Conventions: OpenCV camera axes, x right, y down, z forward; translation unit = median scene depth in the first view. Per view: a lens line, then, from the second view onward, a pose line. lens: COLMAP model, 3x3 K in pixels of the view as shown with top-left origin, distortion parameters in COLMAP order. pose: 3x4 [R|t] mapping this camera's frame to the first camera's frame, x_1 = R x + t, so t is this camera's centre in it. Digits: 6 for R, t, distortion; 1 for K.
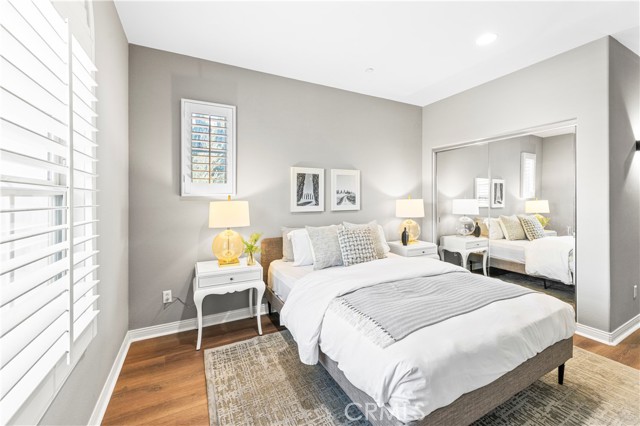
lens RADIAL K [[252.2, 0, 311.5], [0, 252.2, 213.1], [0, 0, 1]] dist [-0.000341, -0.000030]
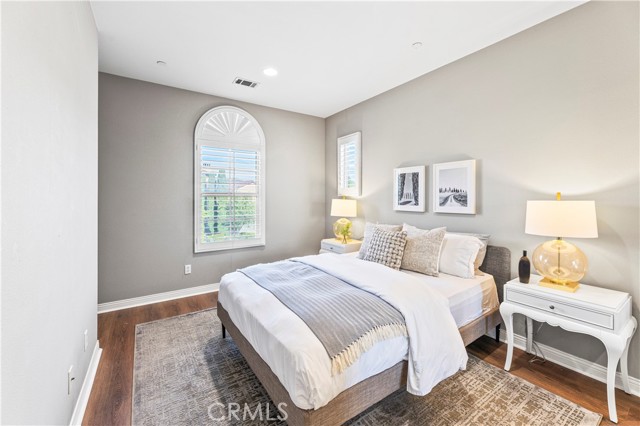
lens RADIAL K [[259.9, 0, 320.4], [0, 259.9, 199.3], [0, 0, 1]] dist [0.000213, -0.000050]
pose [[0.148275, 0.008991, -0.988905, 0.906910], [-0.061805, 0.998088, -0.000192, -0.029560], [0.987013, 0.061147, 0.148547, 0.487417]]
